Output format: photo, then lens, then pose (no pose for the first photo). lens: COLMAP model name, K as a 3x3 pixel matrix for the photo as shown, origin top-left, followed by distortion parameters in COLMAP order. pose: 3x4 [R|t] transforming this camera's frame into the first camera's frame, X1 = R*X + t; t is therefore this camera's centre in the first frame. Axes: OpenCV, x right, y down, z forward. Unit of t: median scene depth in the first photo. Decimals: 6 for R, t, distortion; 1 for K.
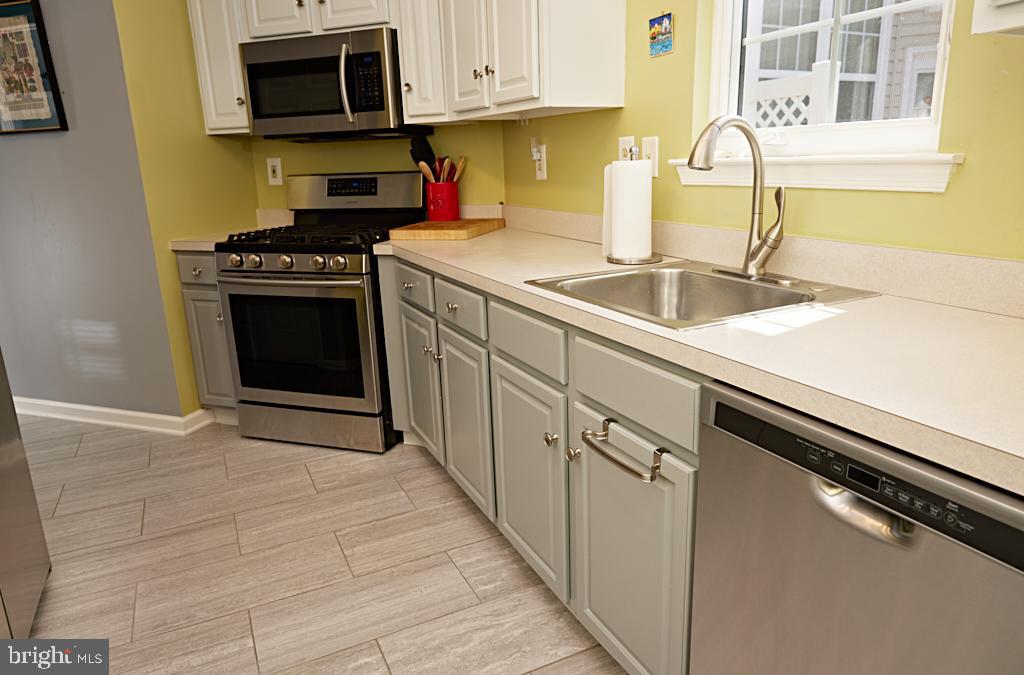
lens RADIAL K [[689.9, 0, 511.7], [0, 689.9, 339.1], [0, 0, 1]] dist [-0.001160, -0.002368]
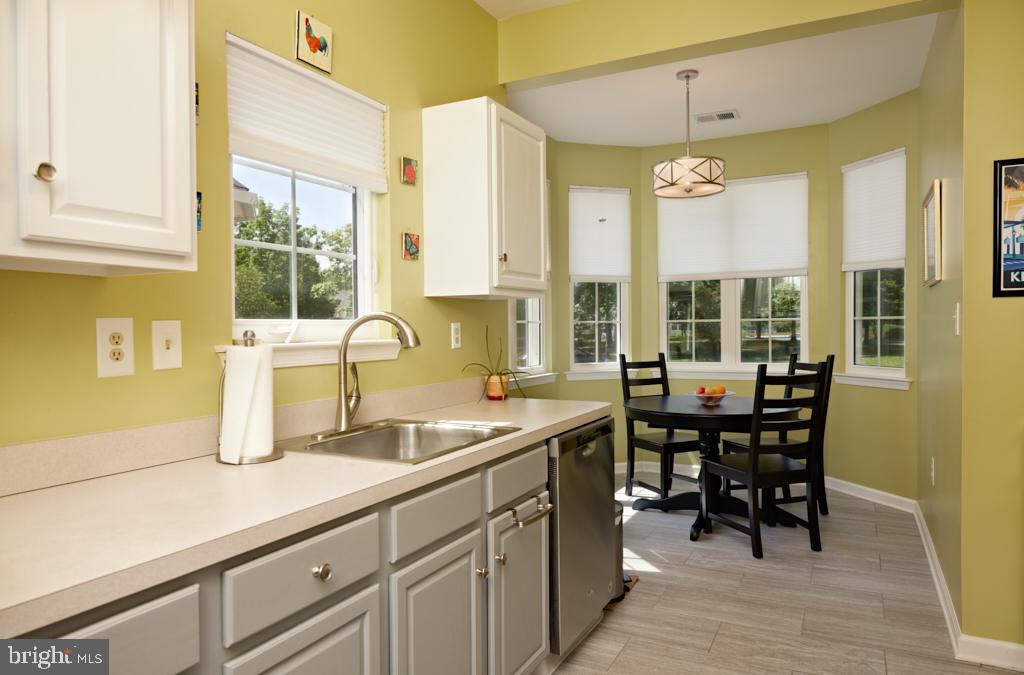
lens RADIAL K [[689.9, 0, 514.4], [0, 689.9, 338.3], [0, 0, 1]] dist [-0.001160, -0.002368]
pose [[-0.593719, 0.026702, 0.804230, -0.649892], [0.229951, 0.963401, 0.137774, -0.265085], [-0.771117, 0.266732, -0.578129, 1.063637]]
